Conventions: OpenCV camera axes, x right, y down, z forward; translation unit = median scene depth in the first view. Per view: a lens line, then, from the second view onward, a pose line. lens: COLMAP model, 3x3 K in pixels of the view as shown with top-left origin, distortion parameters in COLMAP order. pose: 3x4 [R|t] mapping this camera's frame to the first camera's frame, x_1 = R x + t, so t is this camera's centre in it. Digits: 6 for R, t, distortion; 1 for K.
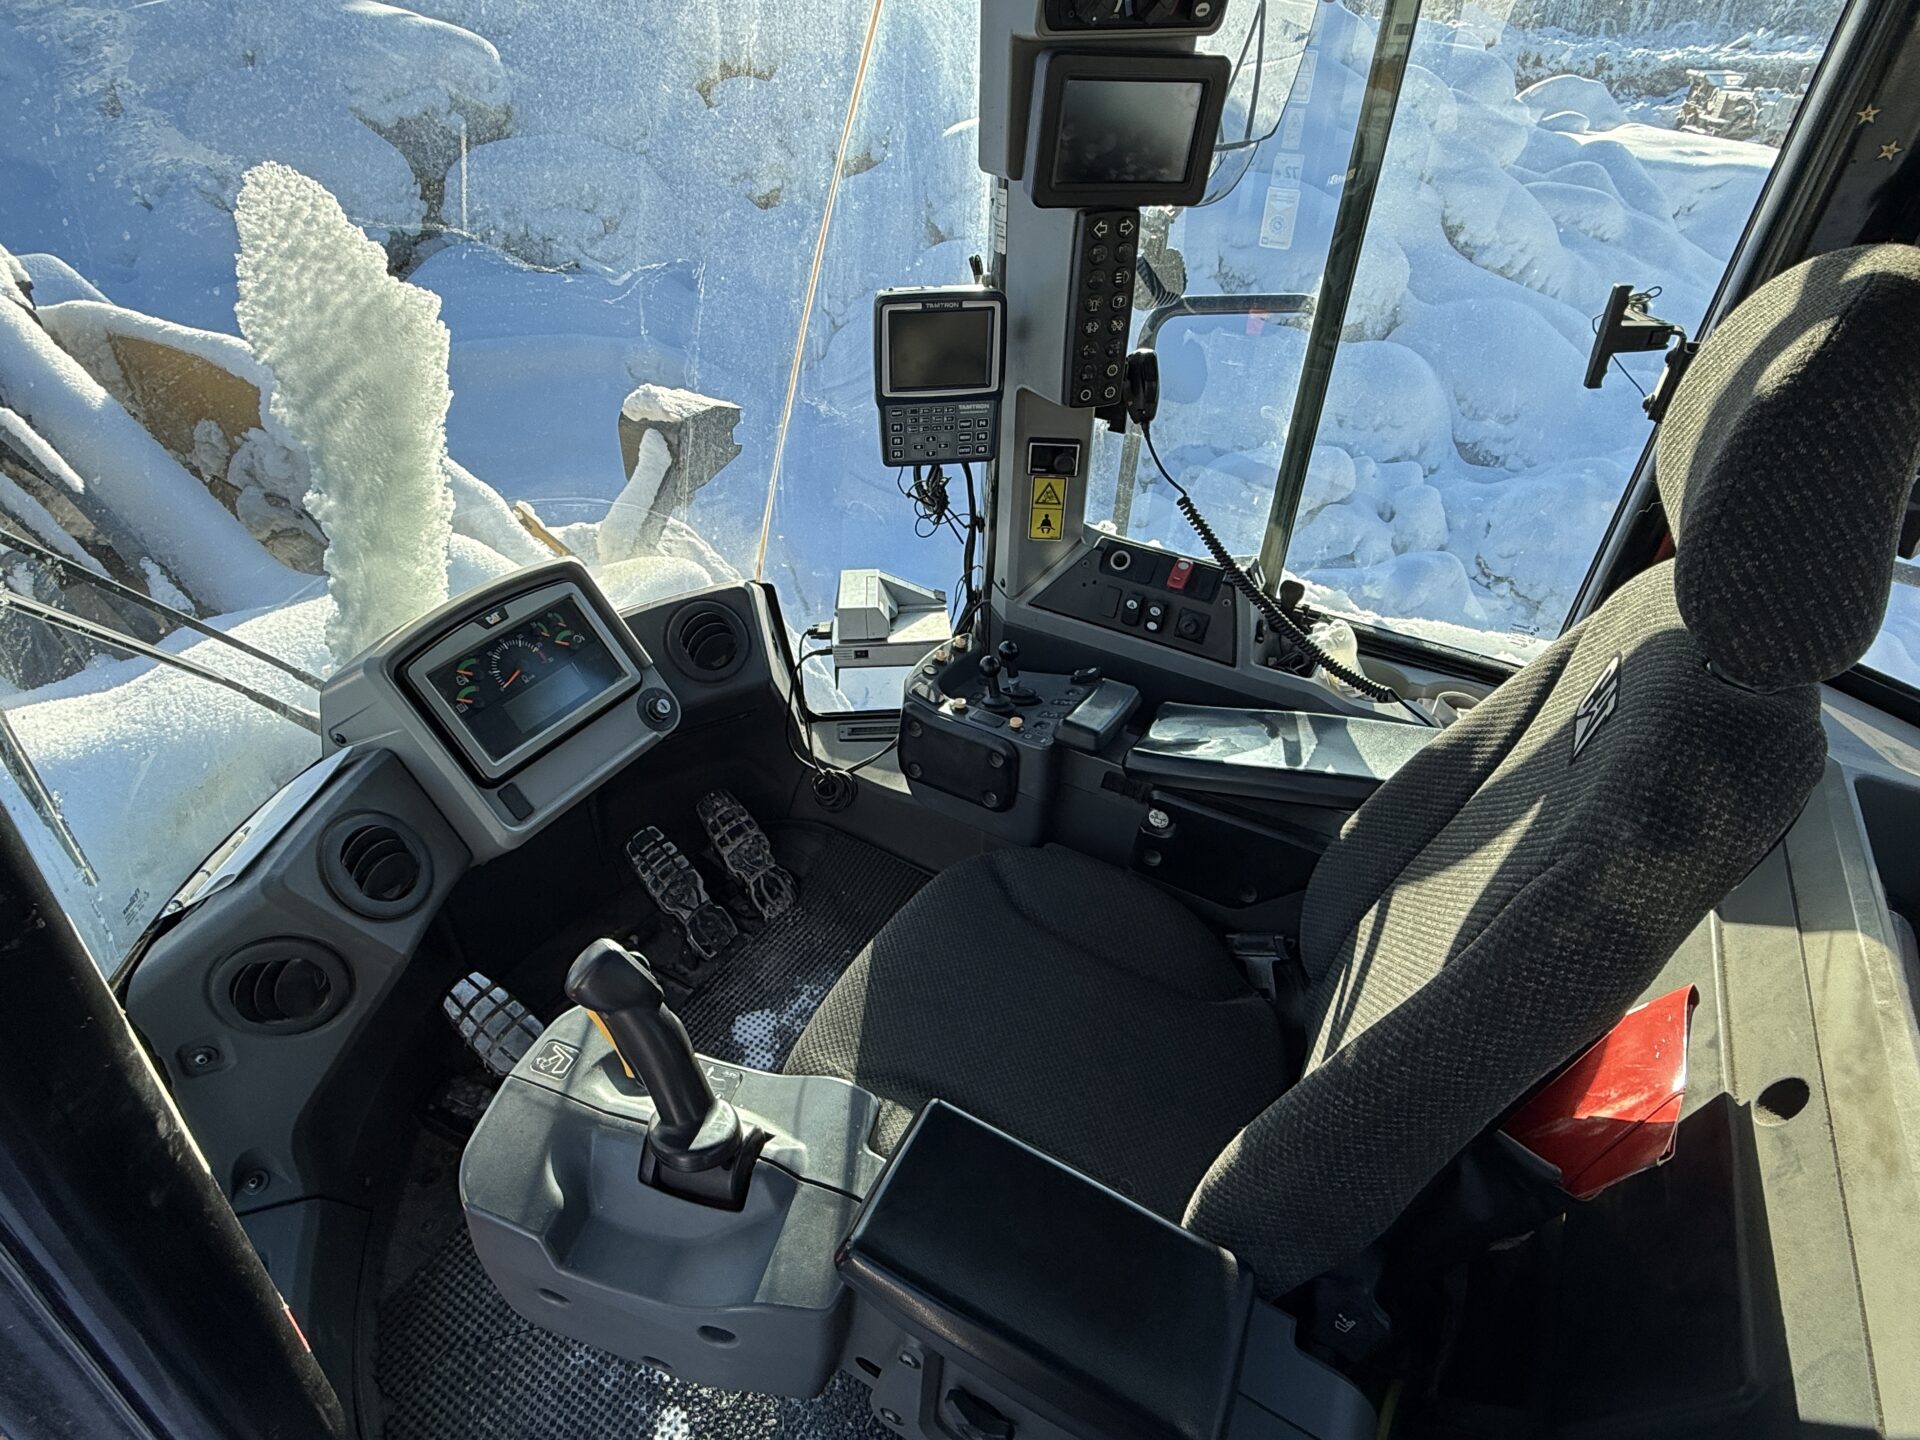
lens RADIAL K [[1015.0, 0, 942.5], [0, 1015.0, 726.0], [0, 0, 1]] dist [0.002517, -0.007797]
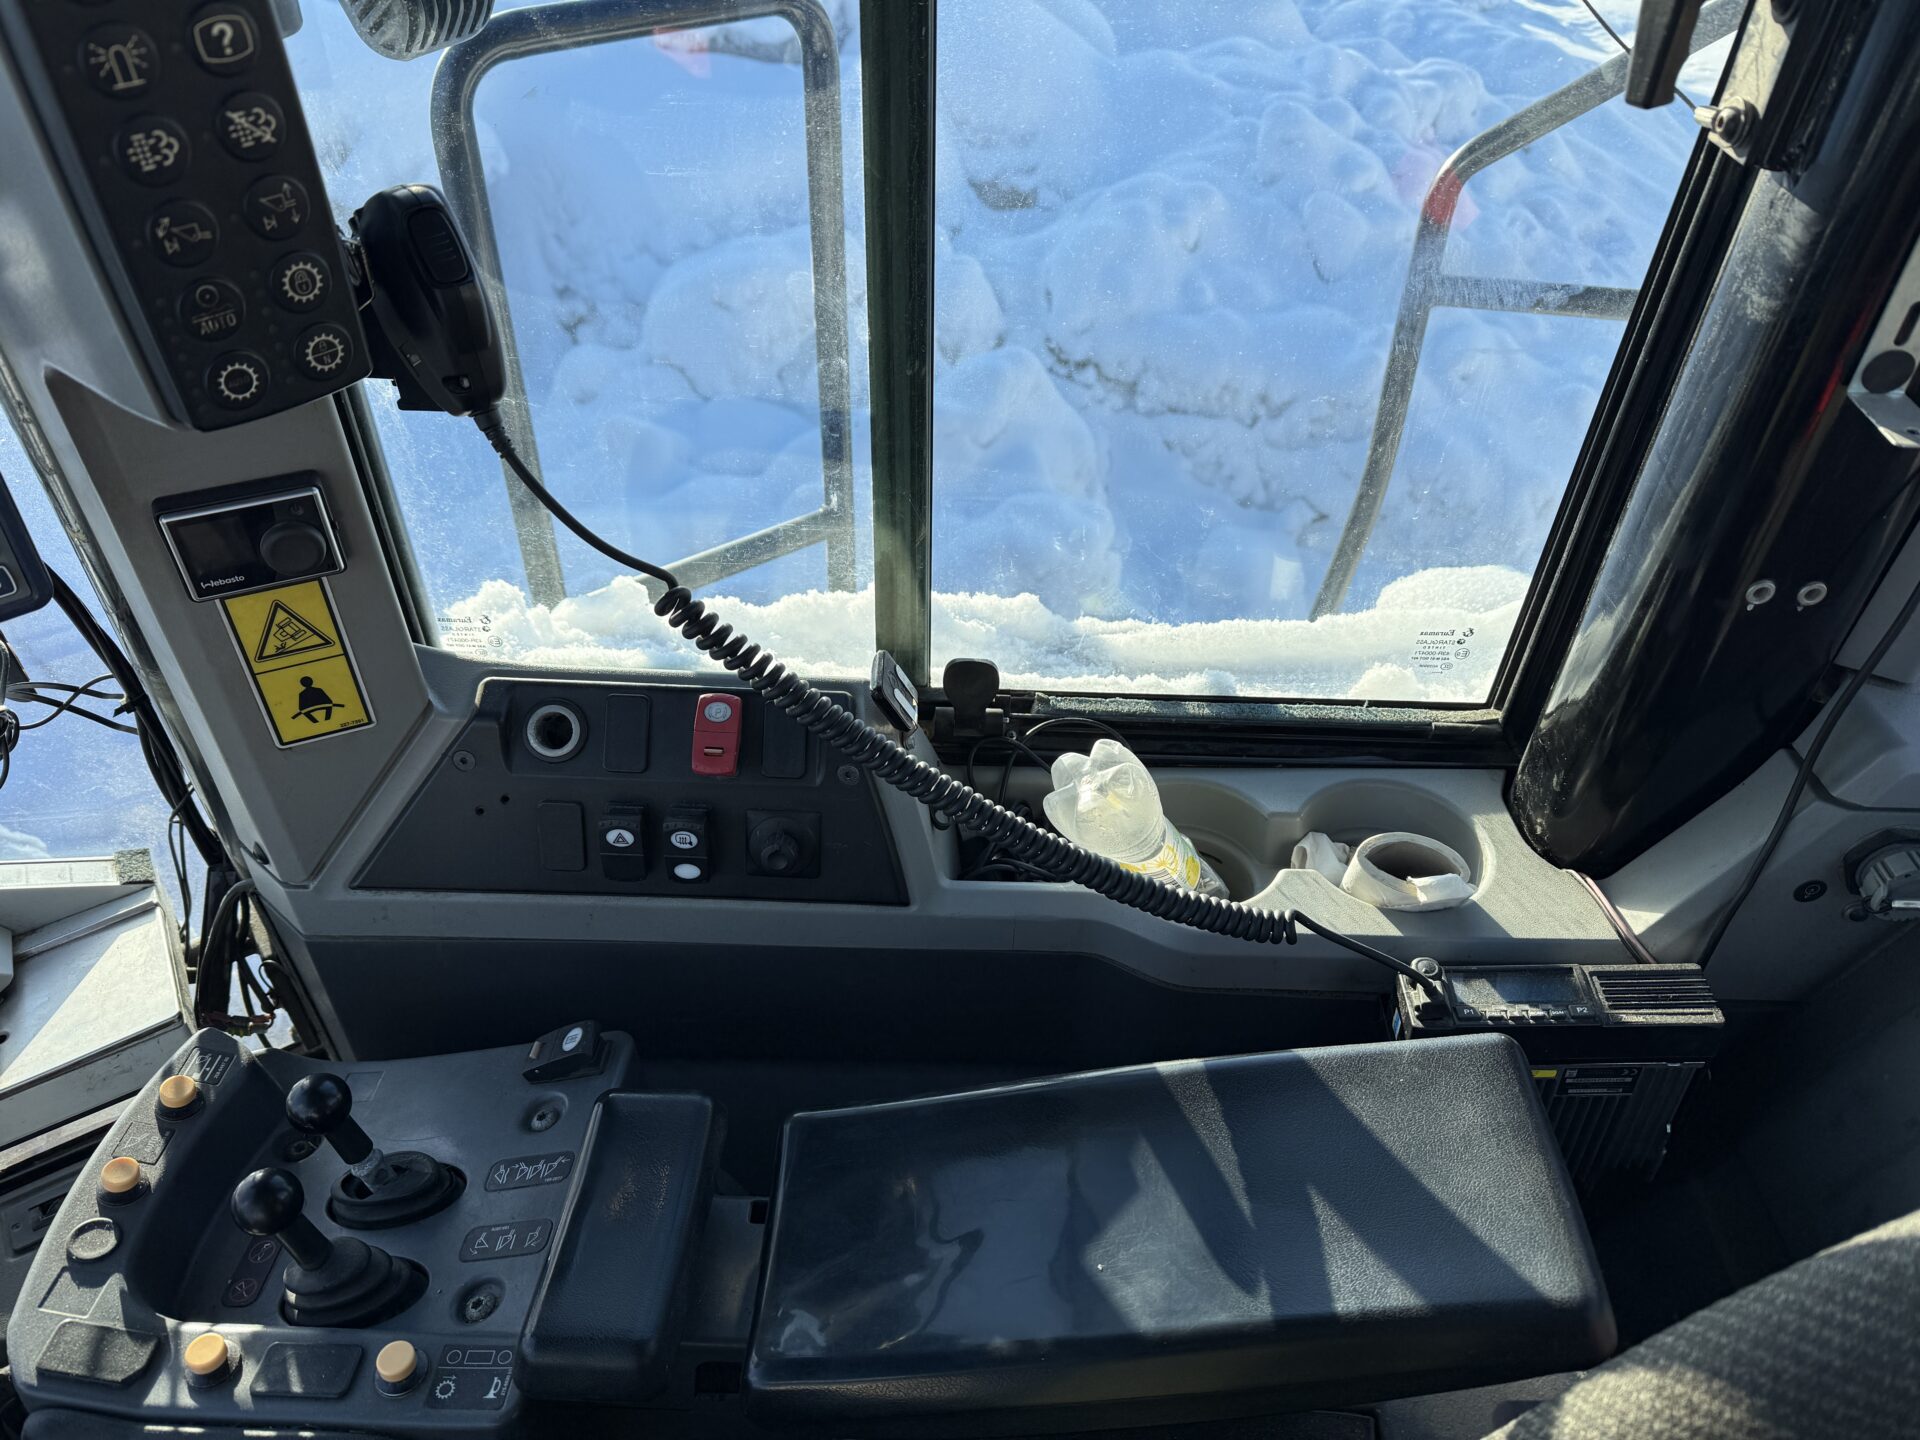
lens RADIAL K [[1349.4, 0, 956.9], [0, 1349.4, 737.5], [0, 0, 1]] dist [0.073577, -0.109737]
pose [[0.880998, -0.312416, 0.355301, 0.139803], [0.282689, 0.949779, 0.134190, -0.206661], [-0.379380, -0.017781, 0.925070, 0.516811]]
